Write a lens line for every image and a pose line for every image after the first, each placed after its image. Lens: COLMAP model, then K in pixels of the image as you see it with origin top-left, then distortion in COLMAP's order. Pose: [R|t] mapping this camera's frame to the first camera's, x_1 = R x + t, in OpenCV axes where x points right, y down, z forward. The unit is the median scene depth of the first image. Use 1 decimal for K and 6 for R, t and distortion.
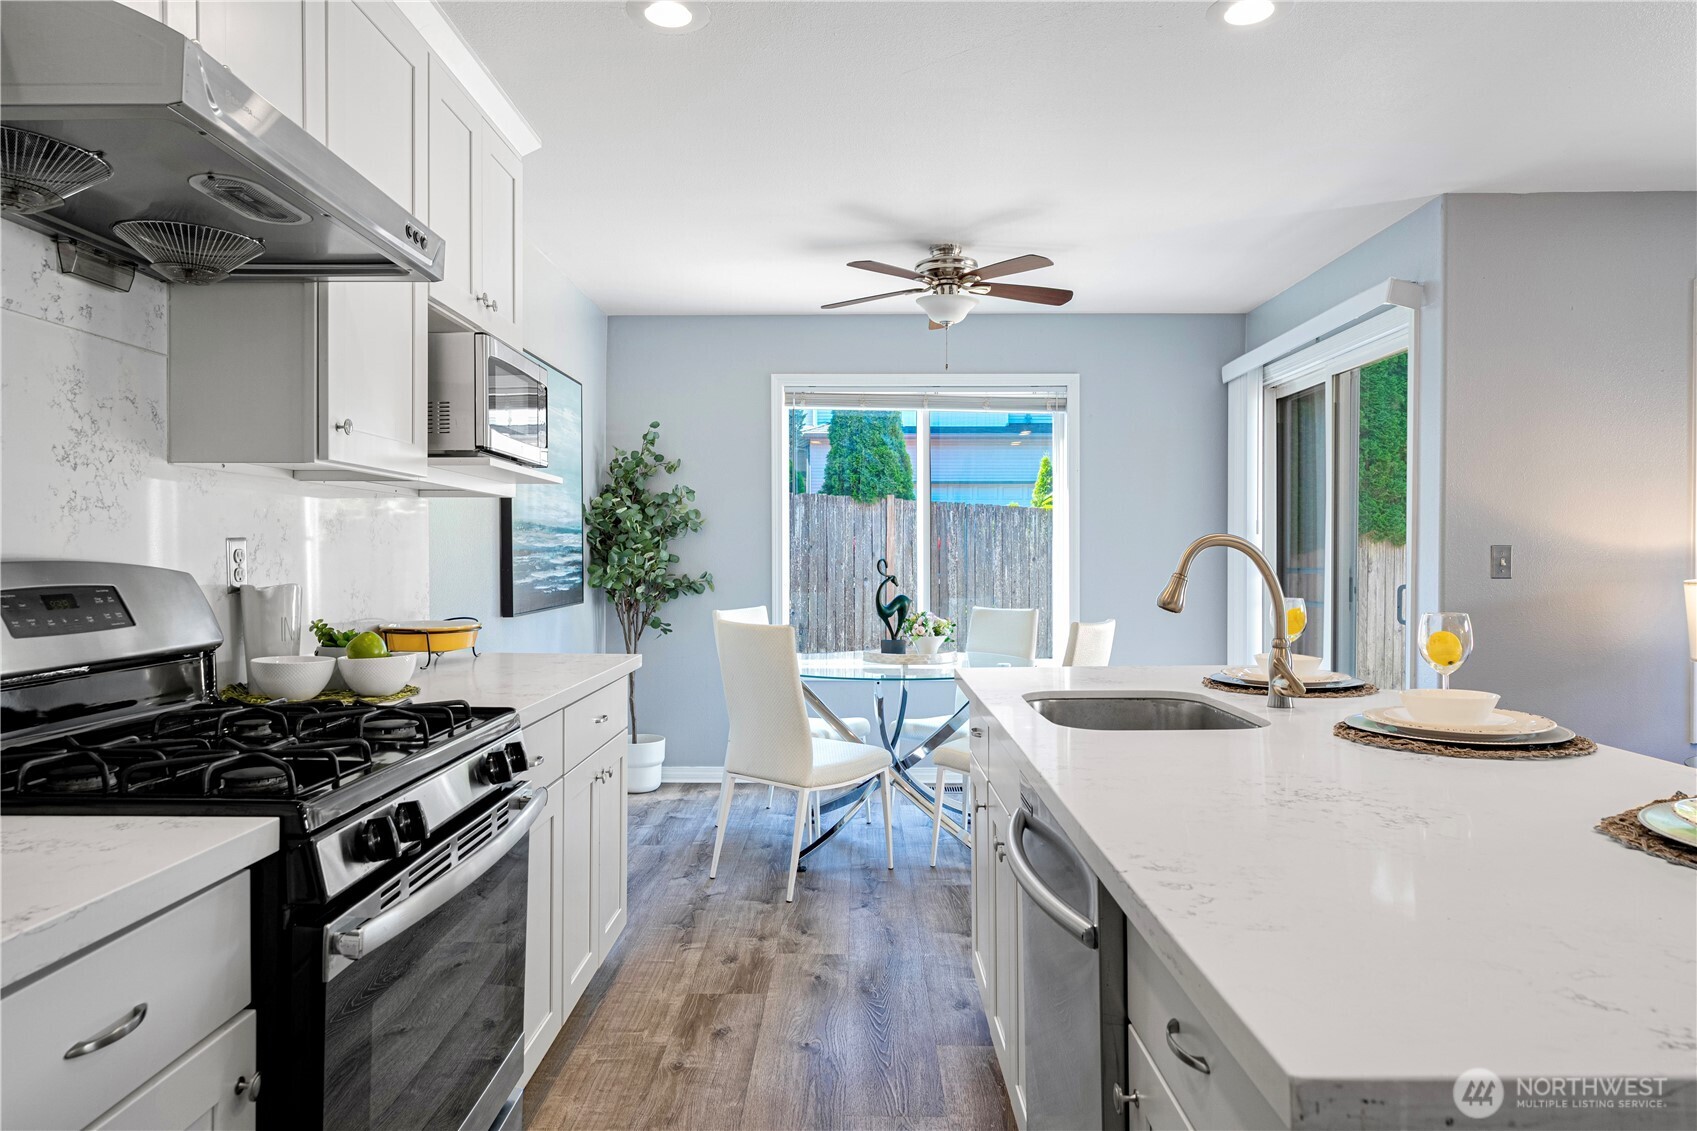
lens RADIAL K [[1034.5, 0, 820.8], [0, 1034.5, 568.6], [0, 0, 1]] dist [0.000634, -0.000606]
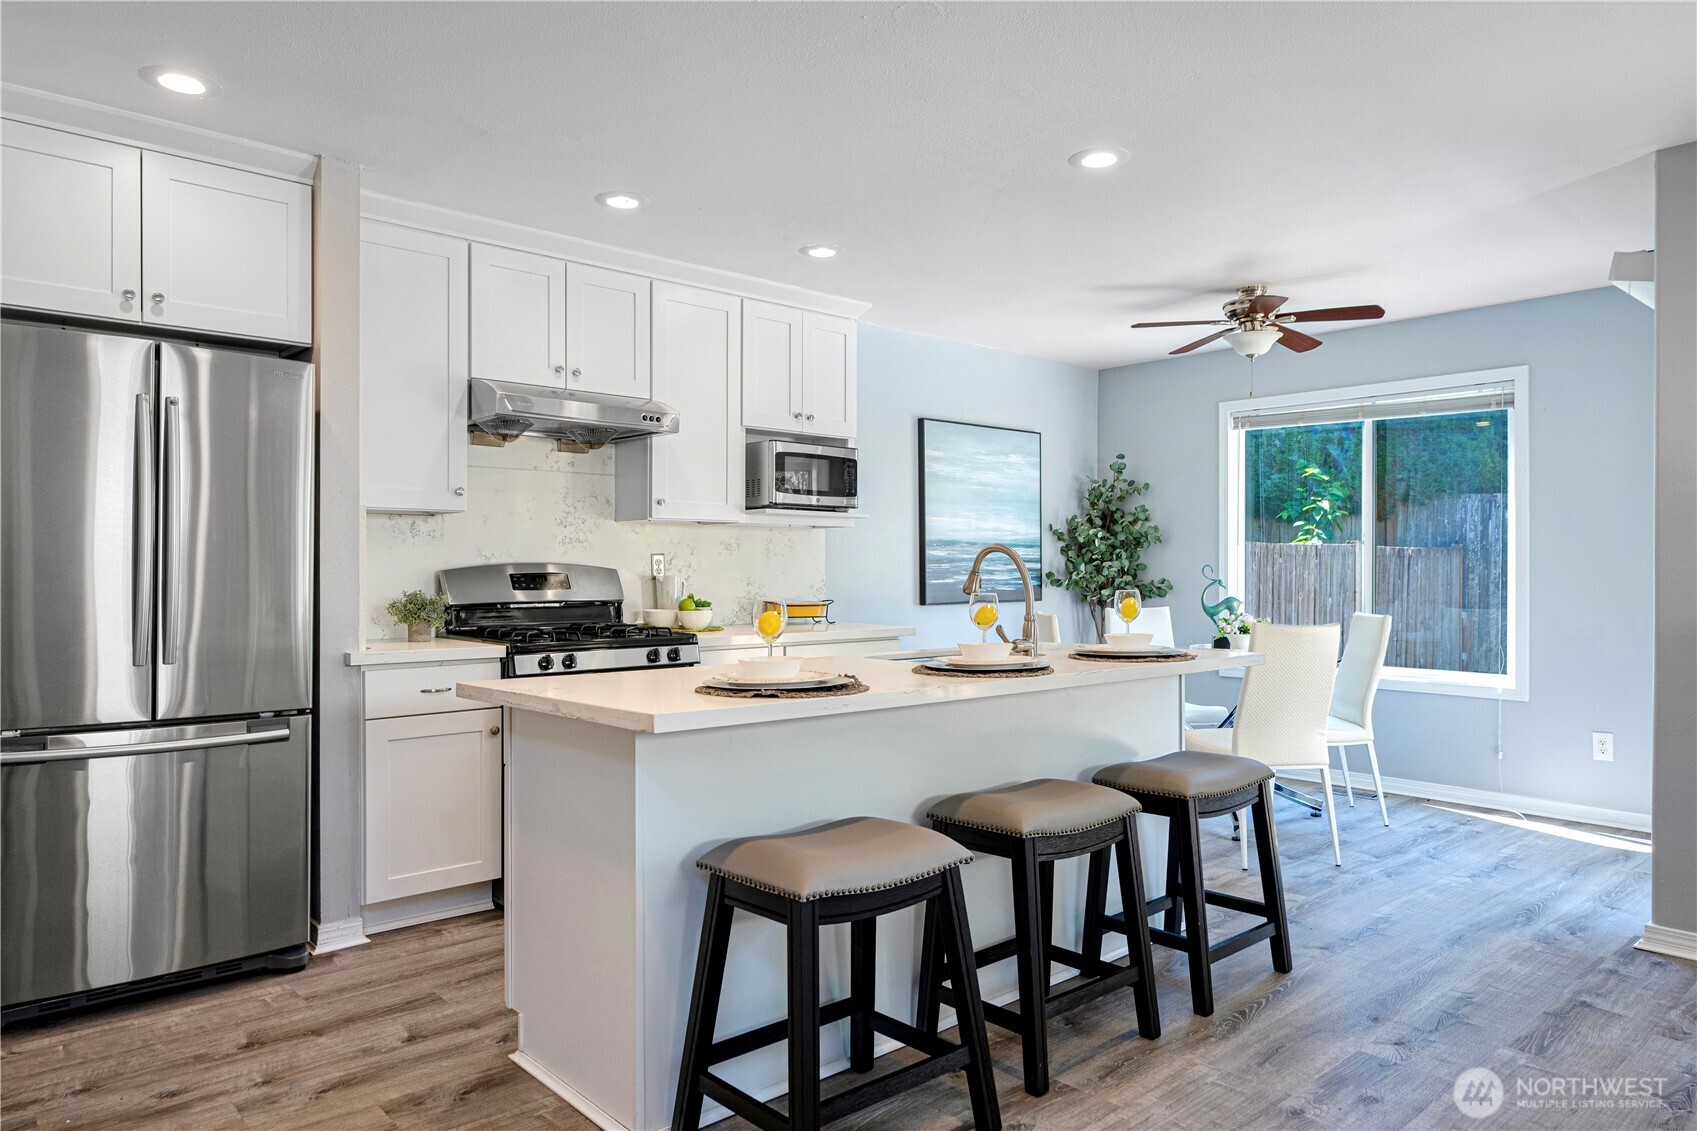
lens RADIAL K [[1096.9, 0, 835.3], [0, 1096.9, 568.2], [0, 0, 1]] dist [-0.006320, -0.002075]
pose [[0.691361, -0.002450, -0.722506, 0.791302], [-0.008624, 0.999895, -0.011644, 0.013590], [0.722458, 0.014281, 0.691267, -0.176833]]
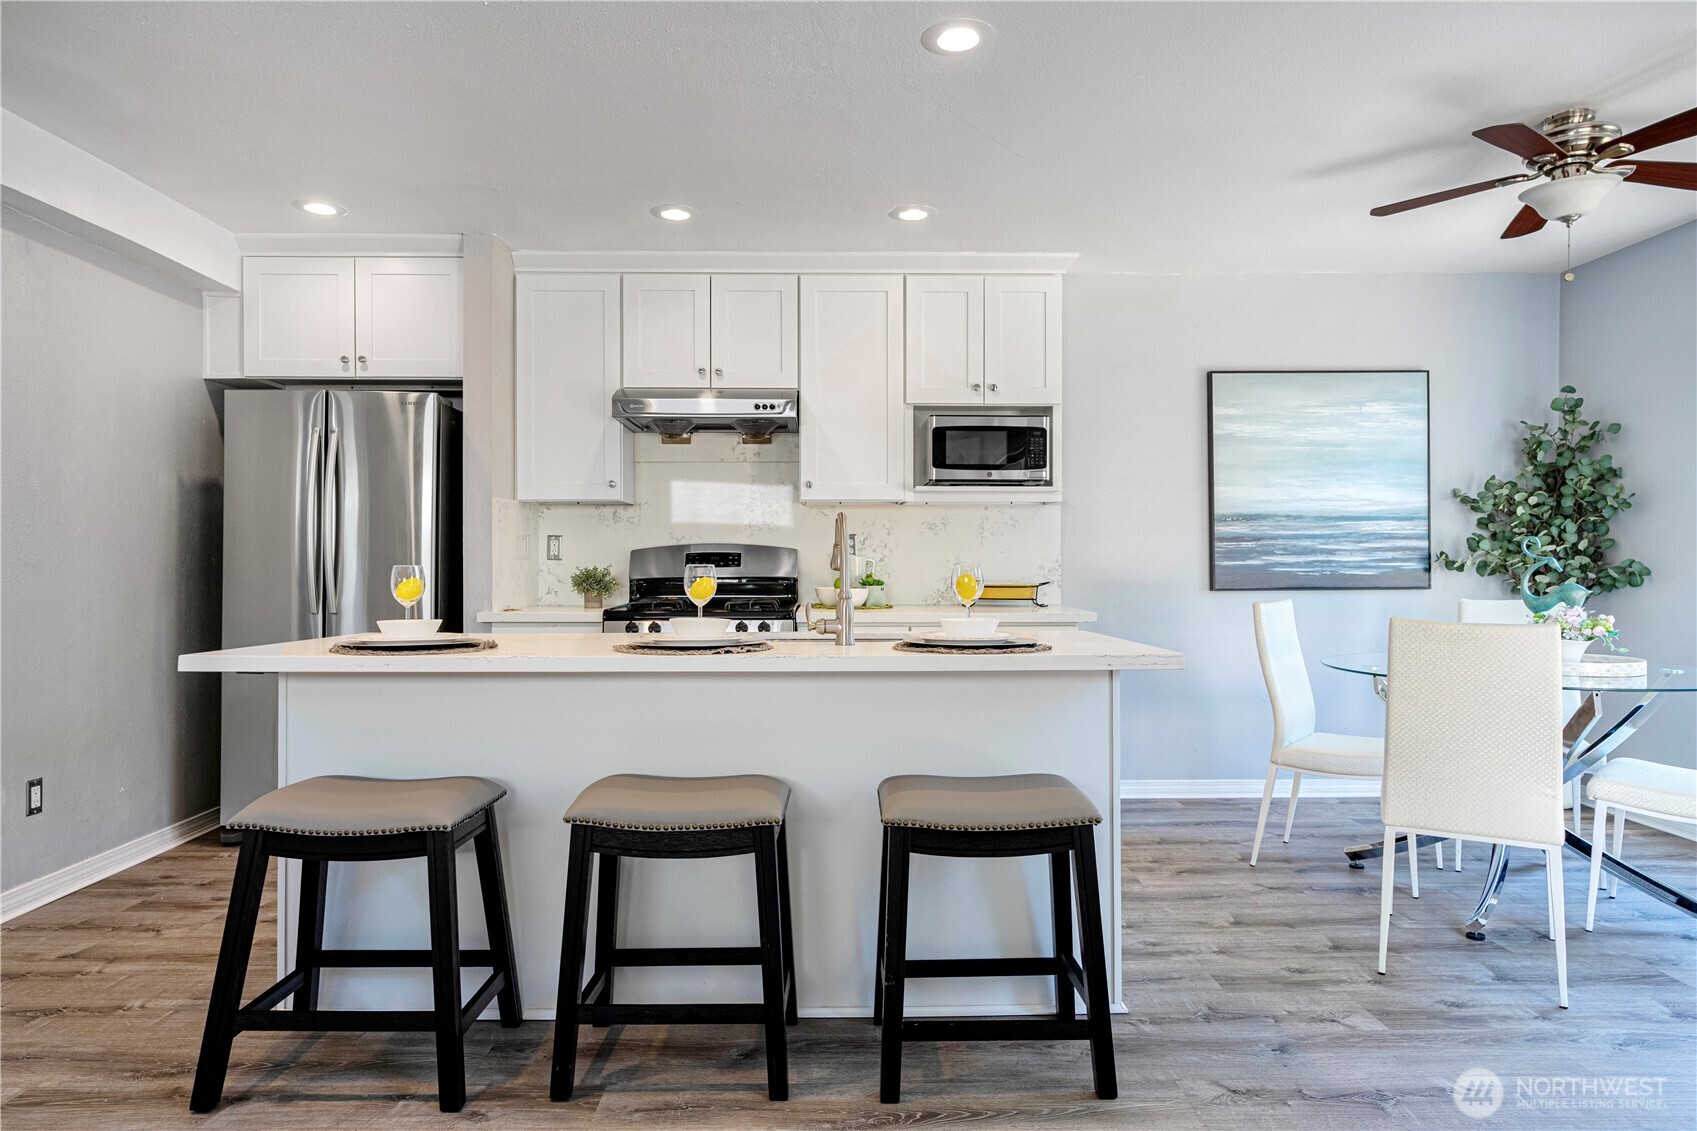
lens RADIAL K [[1035.4, 0, 855.2], [0, 1035.4, 562.4], [0, 0, 1]] dist [0.000961, 0.003651]
pose [[0.055727, 0.001291, -0.998445, 0.998998], [-0.011211, 0.999937, 0.000667, 0.017265], [0.998383, 0.011156, 0.055738, 0.534293]]
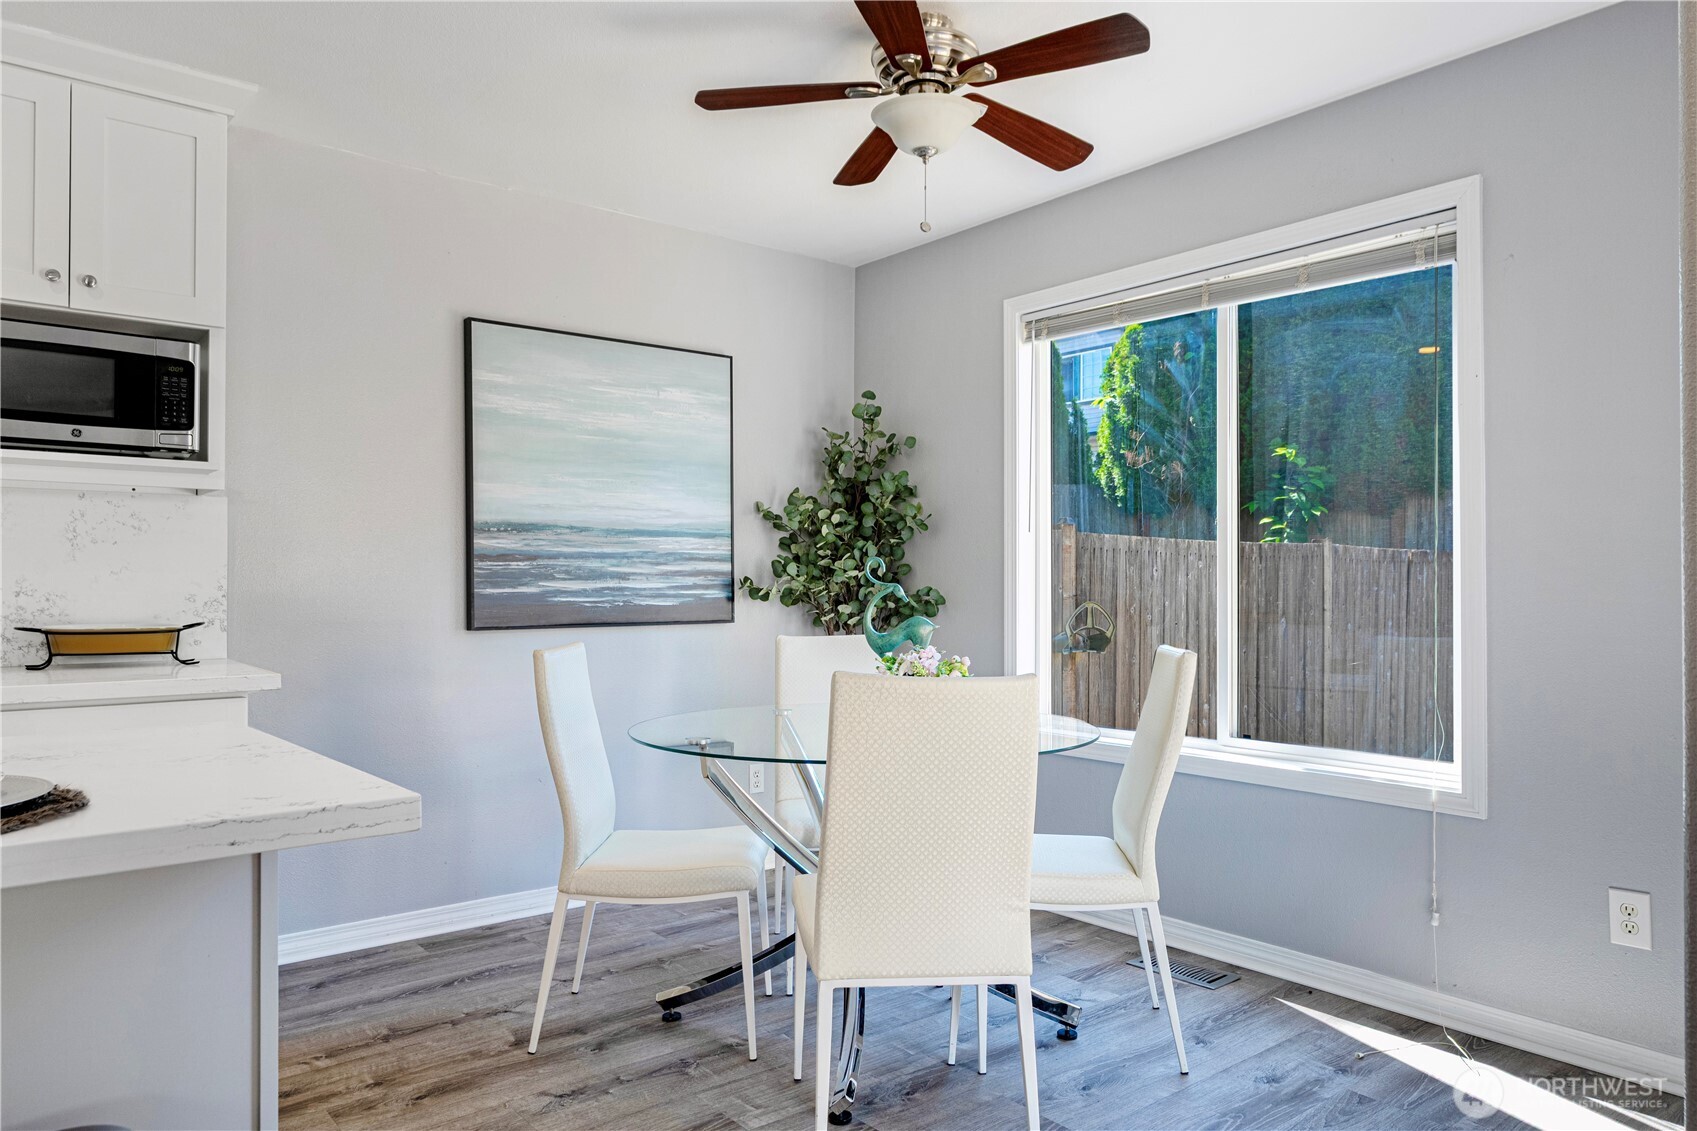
lens RADIAL K [[1096.9, 0, 834.5], [0, 1096.9, 580.3], [0, 0, 1]] dist [-0.006320, -0.002075]
pose [[0.652605, -0.005410, -0.757679, 0.655395], [-0.009457, 0.999838, -0.015284, 0.016521], [0.757639, 0.017140, 0.652449, 0.671832]]
